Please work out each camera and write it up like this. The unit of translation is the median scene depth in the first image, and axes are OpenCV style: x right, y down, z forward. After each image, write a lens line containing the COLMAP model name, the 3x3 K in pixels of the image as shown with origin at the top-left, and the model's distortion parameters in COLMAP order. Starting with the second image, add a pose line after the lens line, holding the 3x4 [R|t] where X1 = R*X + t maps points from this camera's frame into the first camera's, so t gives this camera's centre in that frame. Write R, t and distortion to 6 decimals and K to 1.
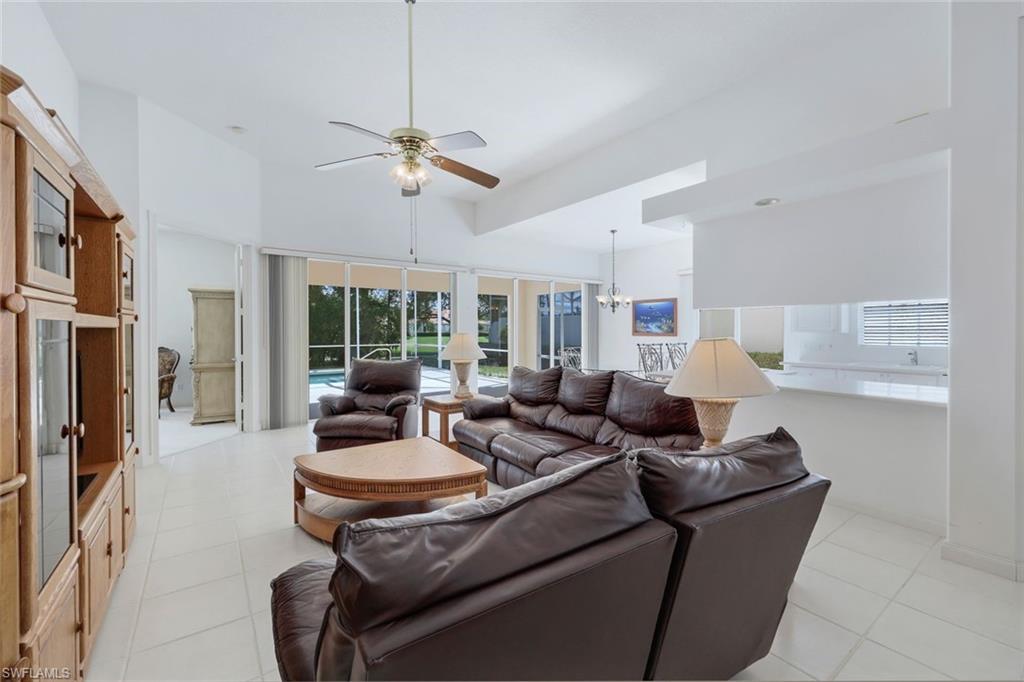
lens RADIAL K [[427.4, 0, 508.2], [0, 427.4, 332.0], [0, 0, 1]] dist [-0.002280, -0.000358]
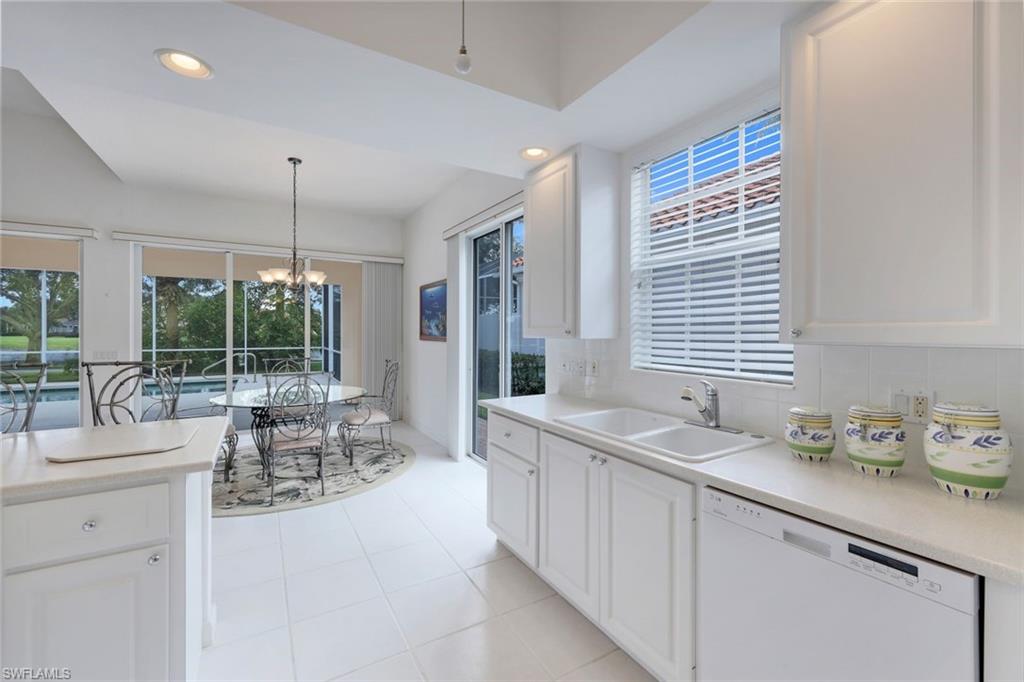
lens RADIAL K [[427.4, 0, 508.2], [0, 427.4, 332.0], [0, 0, 1]] dist [-0.002280, -0.000358]
pose [[0.996295, 0.002663, -0.085958, 0.495028], [-0.003040, 0.999986, -0.004265, -0.001250], [0.085946, 0.004511, 0.996290, 0.381802]]
